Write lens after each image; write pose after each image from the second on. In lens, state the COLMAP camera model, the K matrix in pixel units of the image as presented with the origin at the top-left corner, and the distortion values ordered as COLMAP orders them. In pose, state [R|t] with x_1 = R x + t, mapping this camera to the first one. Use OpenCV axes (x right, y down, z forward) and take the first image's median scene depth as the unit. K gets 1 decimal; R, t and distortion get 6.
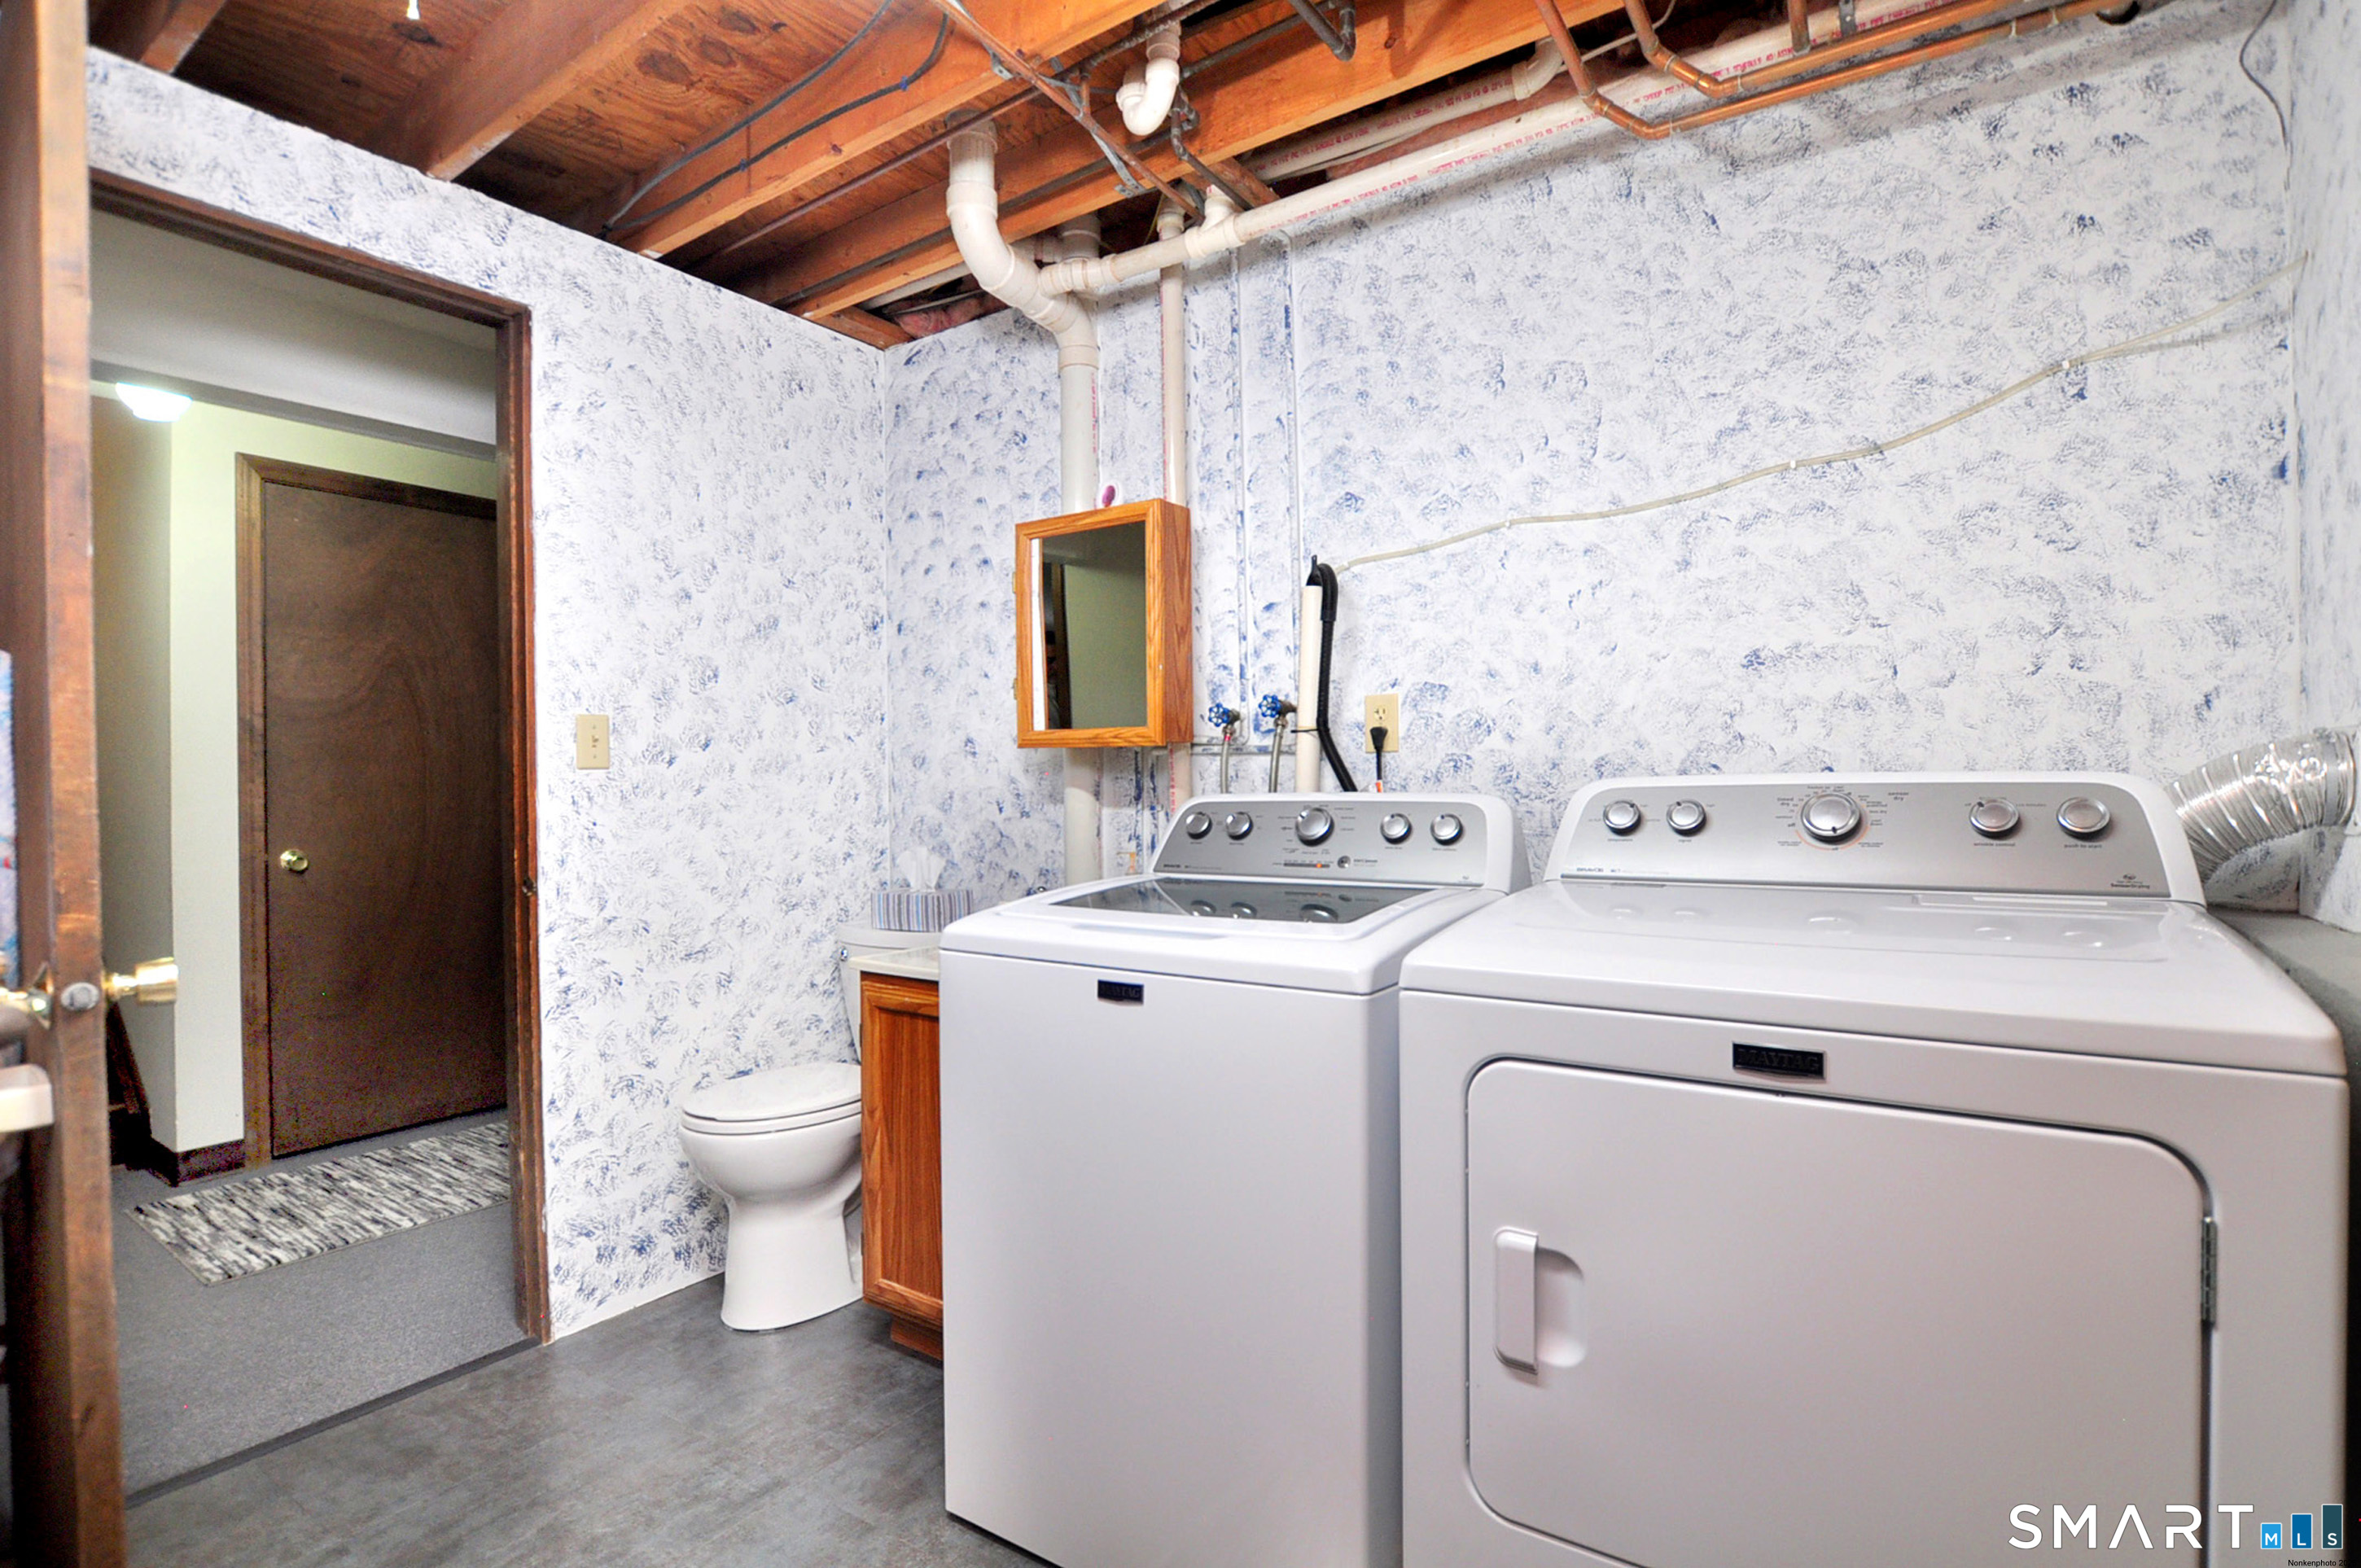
lens RADIAL K [[1111.8, 0, 1180.5], [0, 1111.8, 784.0], [0, 0, 1]] dist [-0.009196, 0.000003]
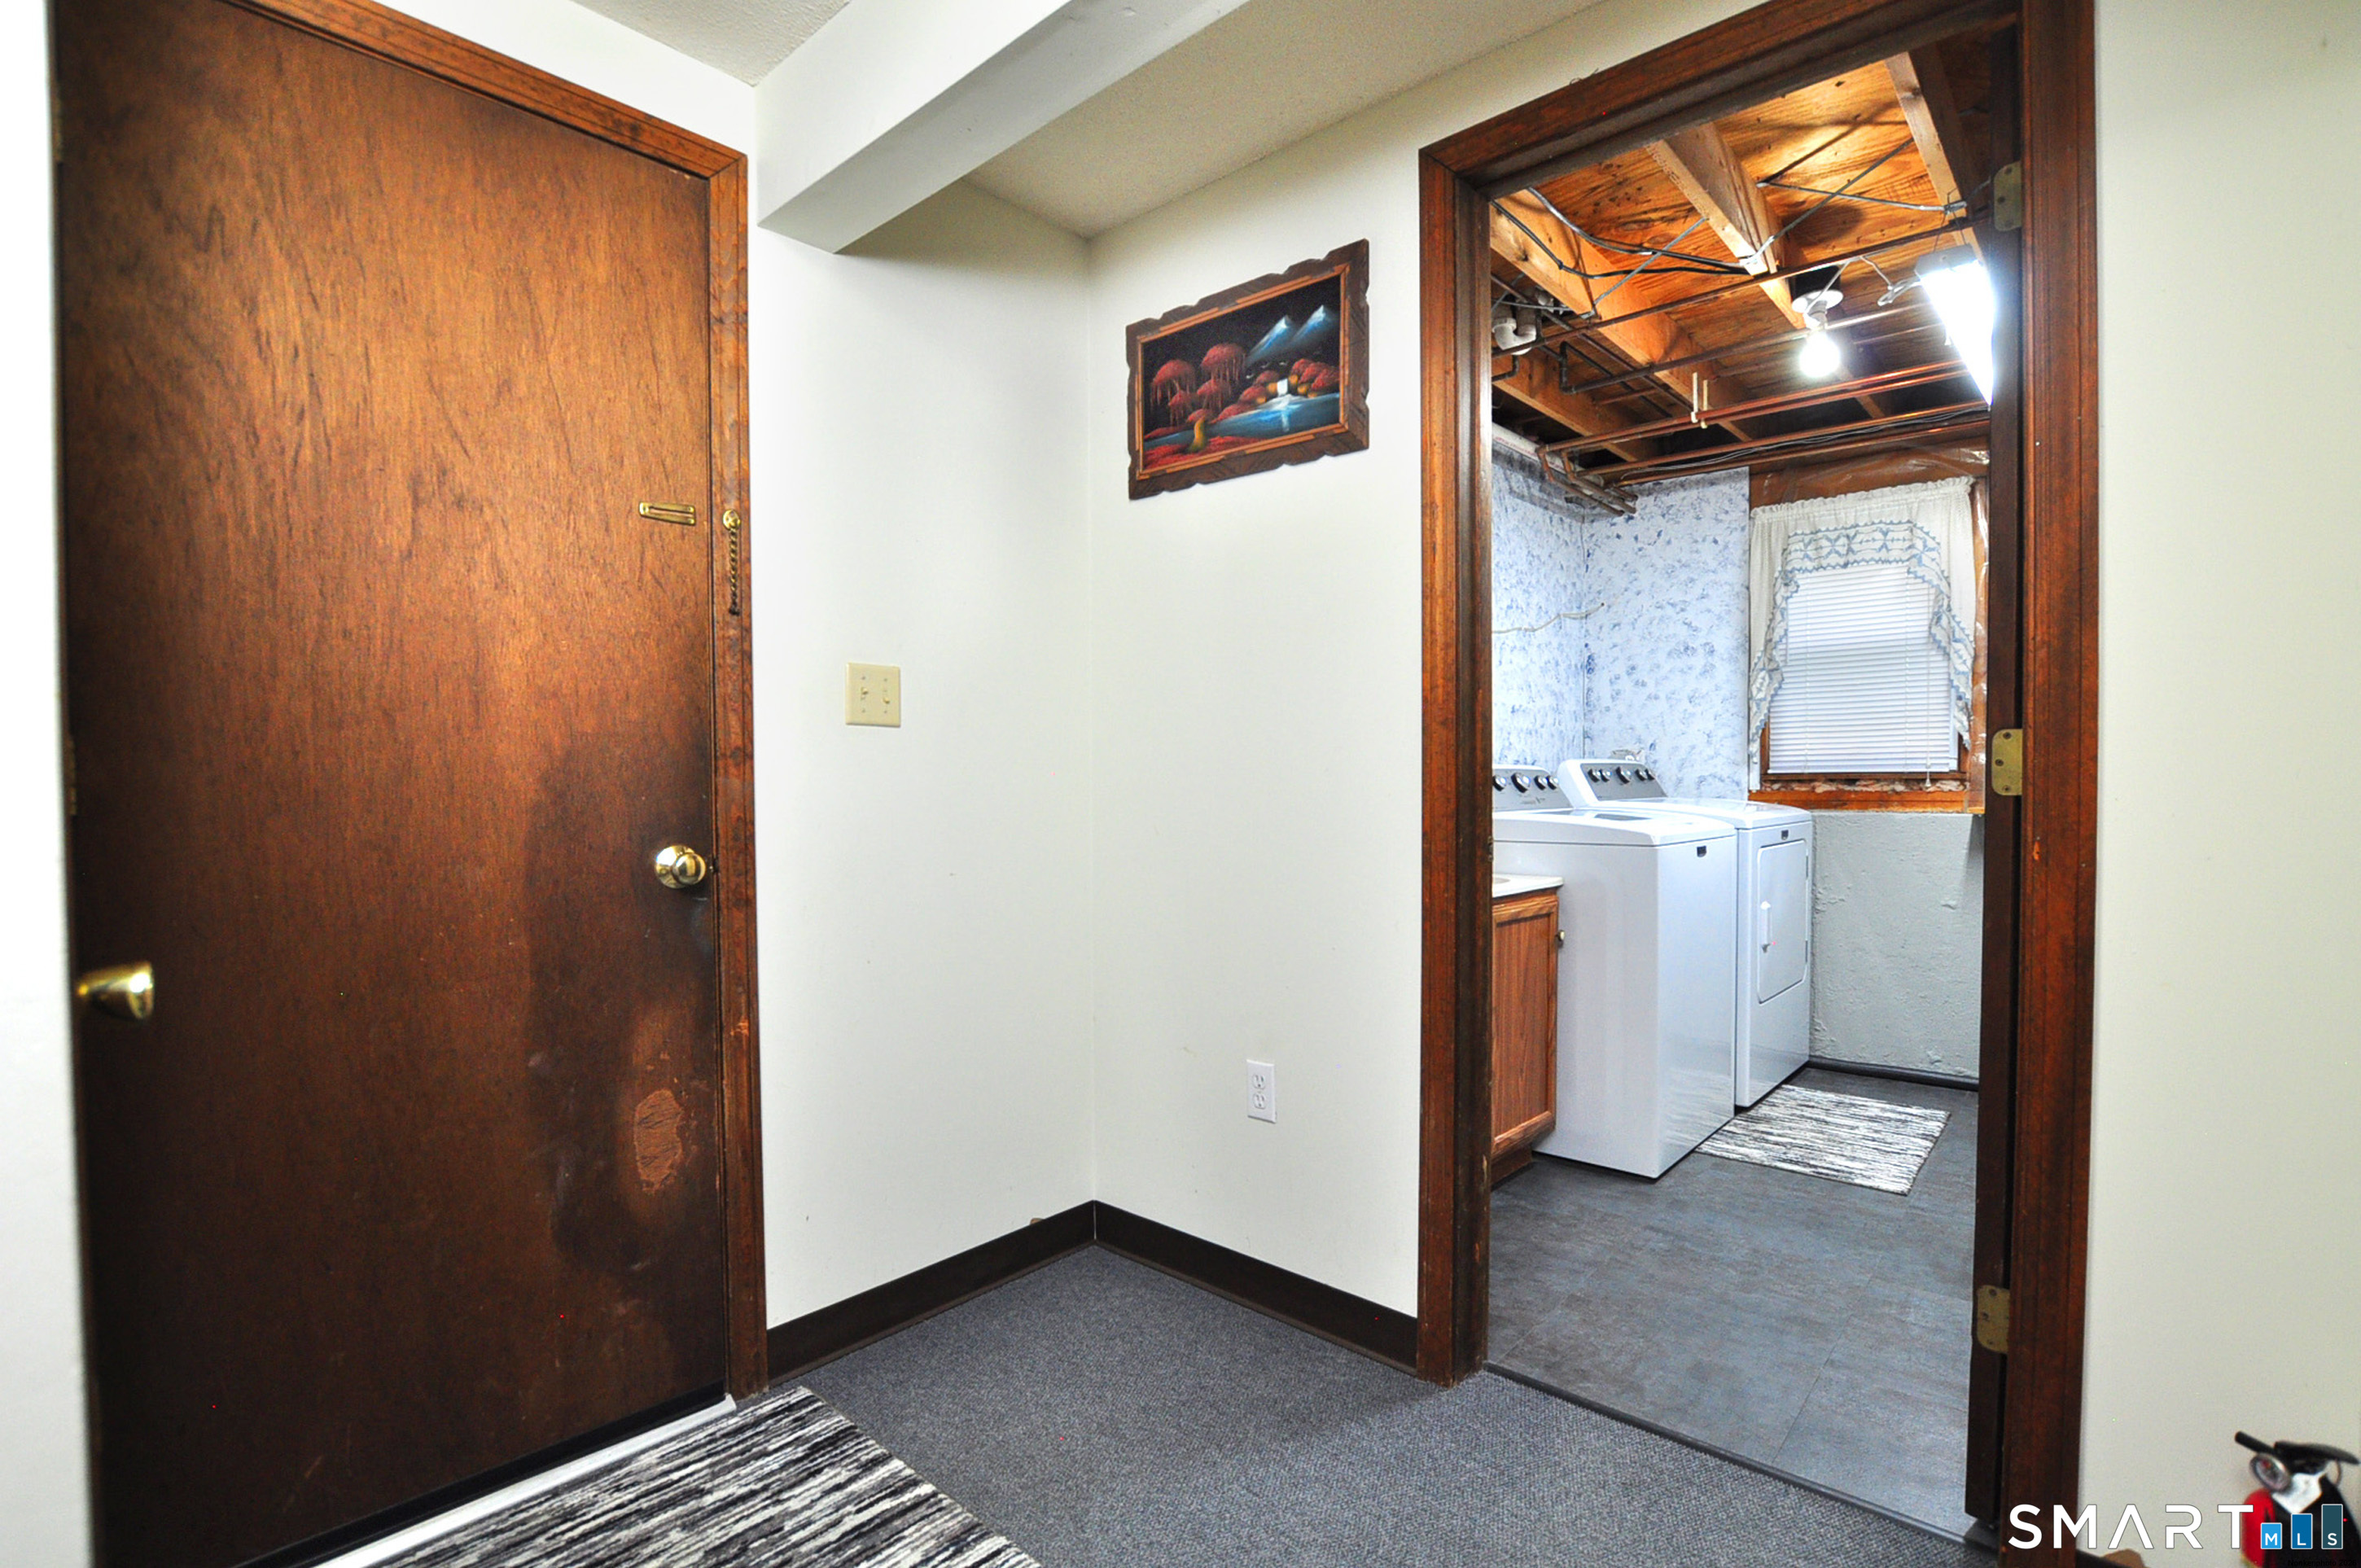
lens RADIAL K [[1104.4, 0, 1207.0], [0, 1104.4, 790.0], [0, 0, 1]] dist [0.000438, -0.000184]
pose [[0.122690, 0.001383, 0.992444, -1.610905], [0.008090, 0.999964, -0.002393, 0.047114], [-0.992412, 0.008322, 0.122674, 1.196159]]
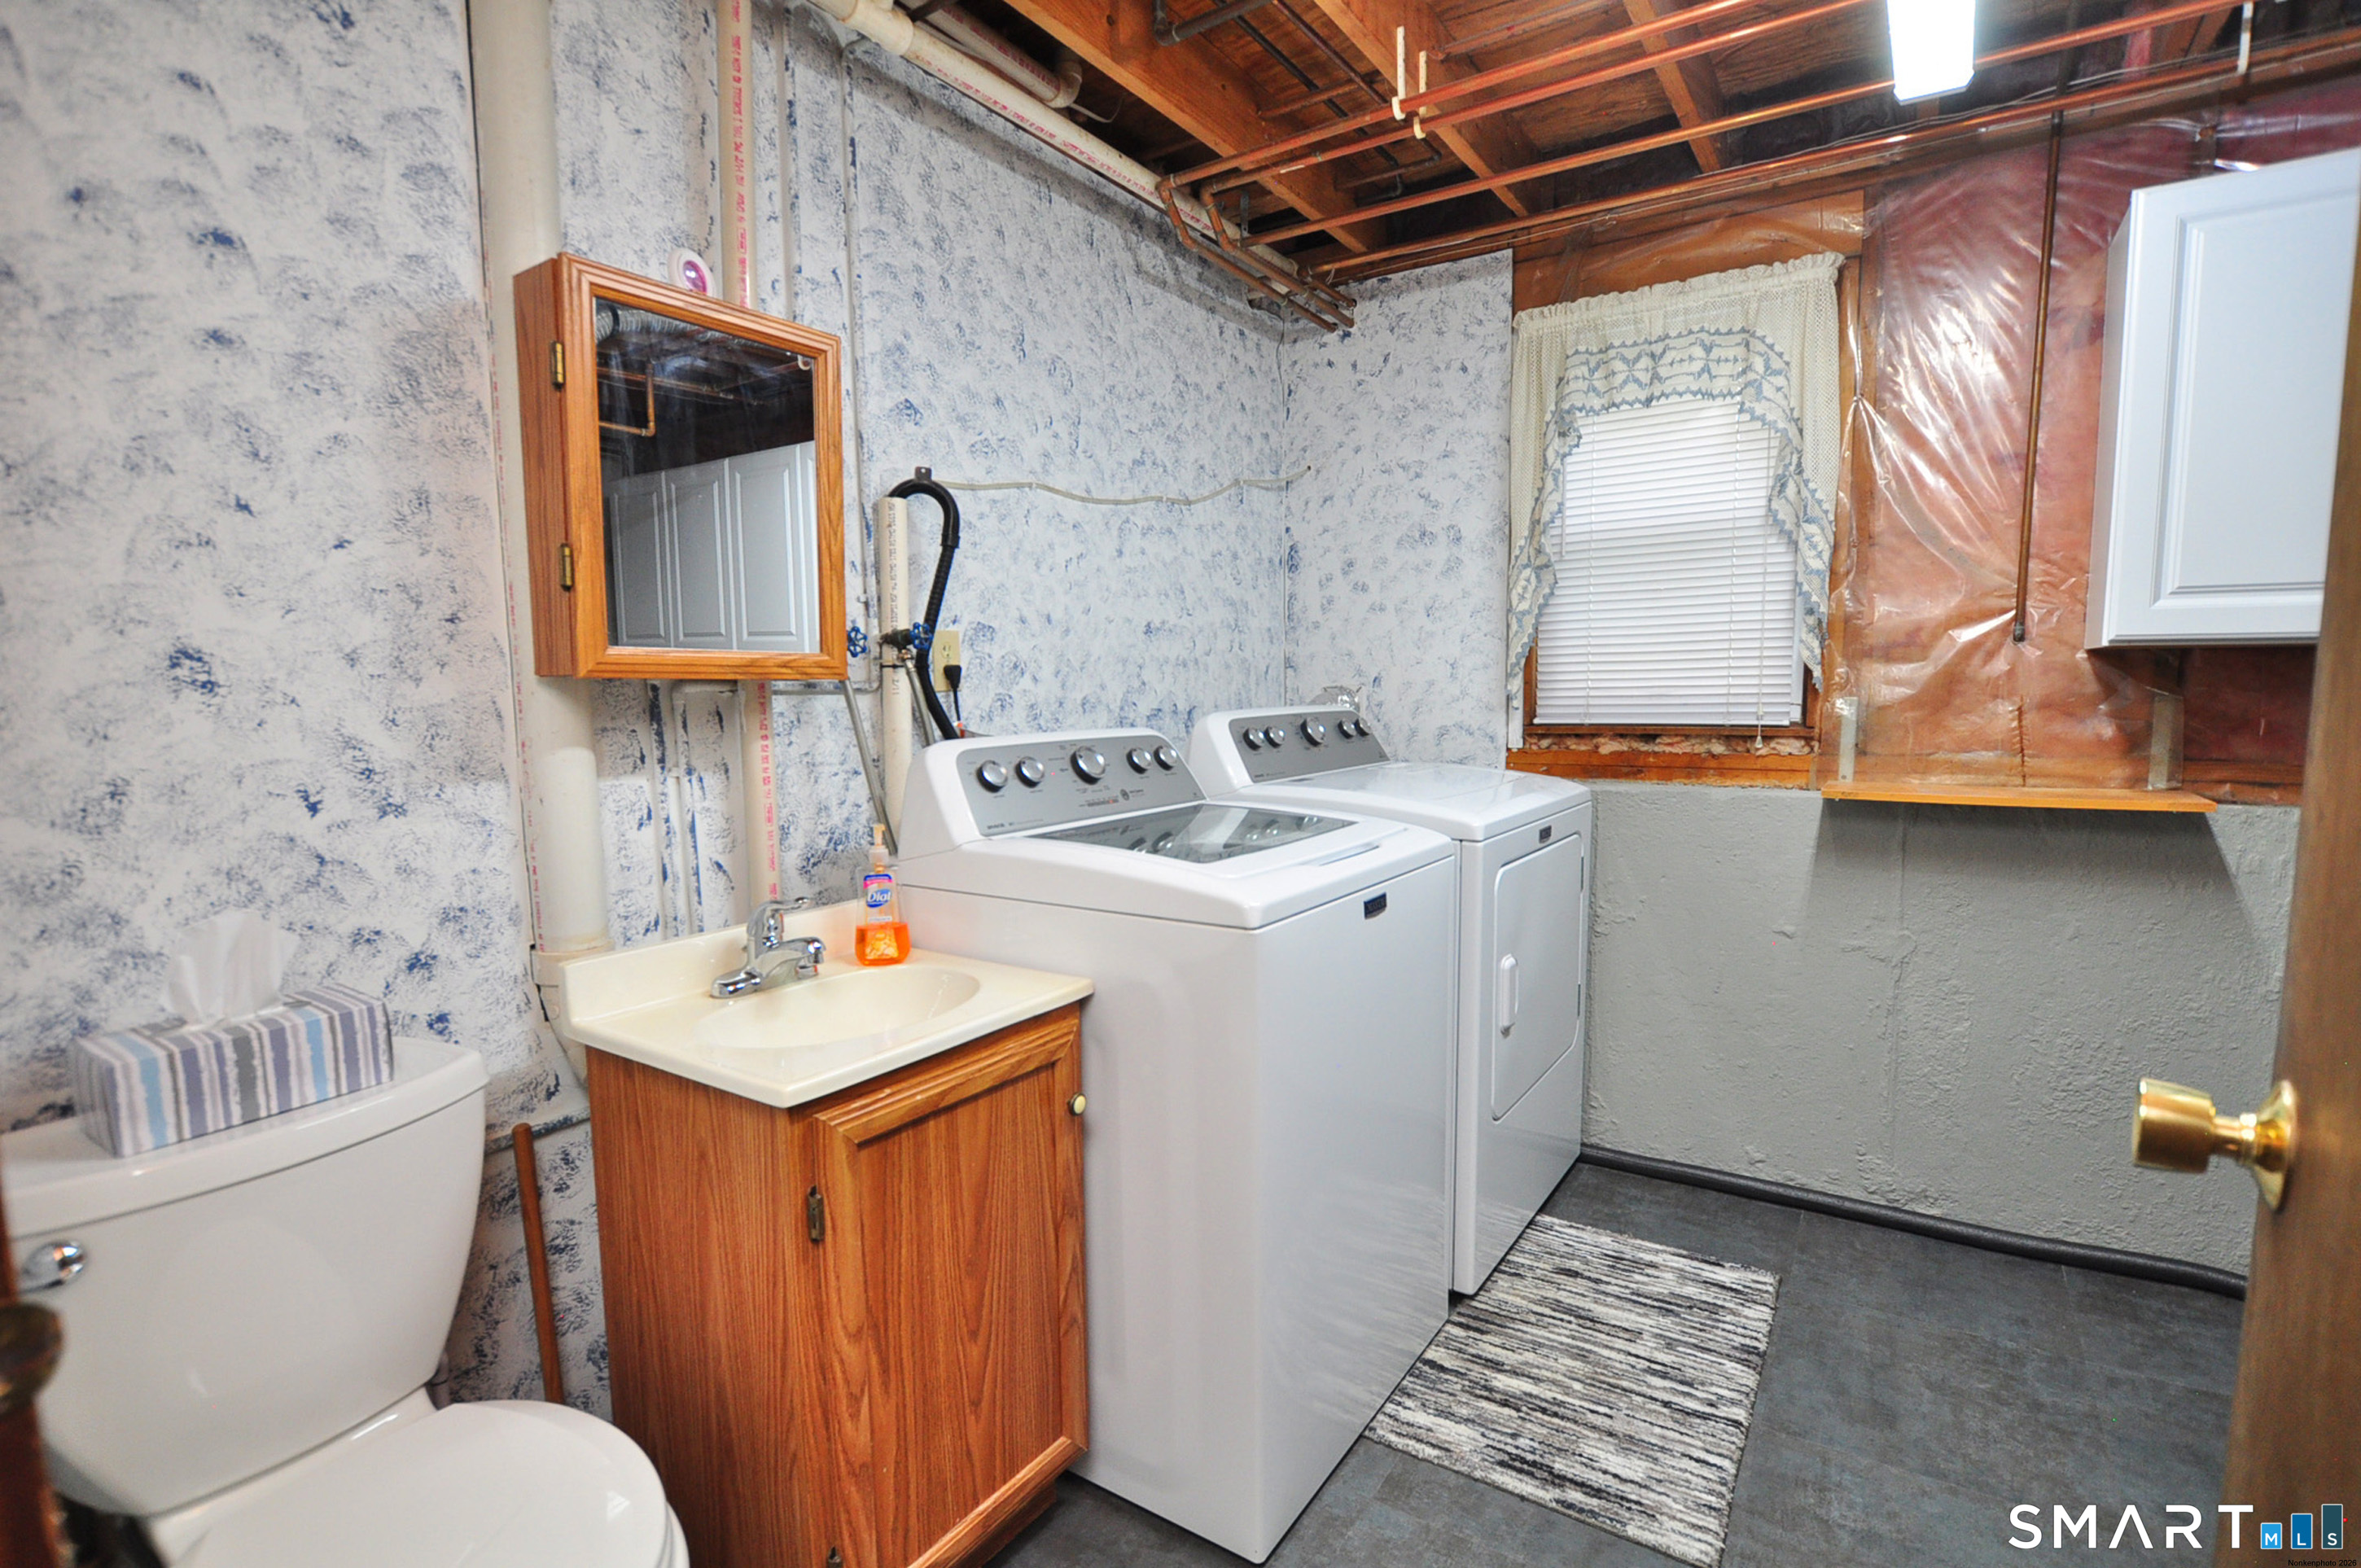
lens RADIAL K [[1111.8, 0, 1180.5], [0, 1111.8, 784.0], [0, 0, 1]] dist [-0.009196, 0.000003]
pose [[0.001311, -0.078788, 0.996891, -0.831605], [0.018199, 0.996728, 0.078751, -0.021826], [-0.999834, 0.018039, 0.002741, 0.850909]]
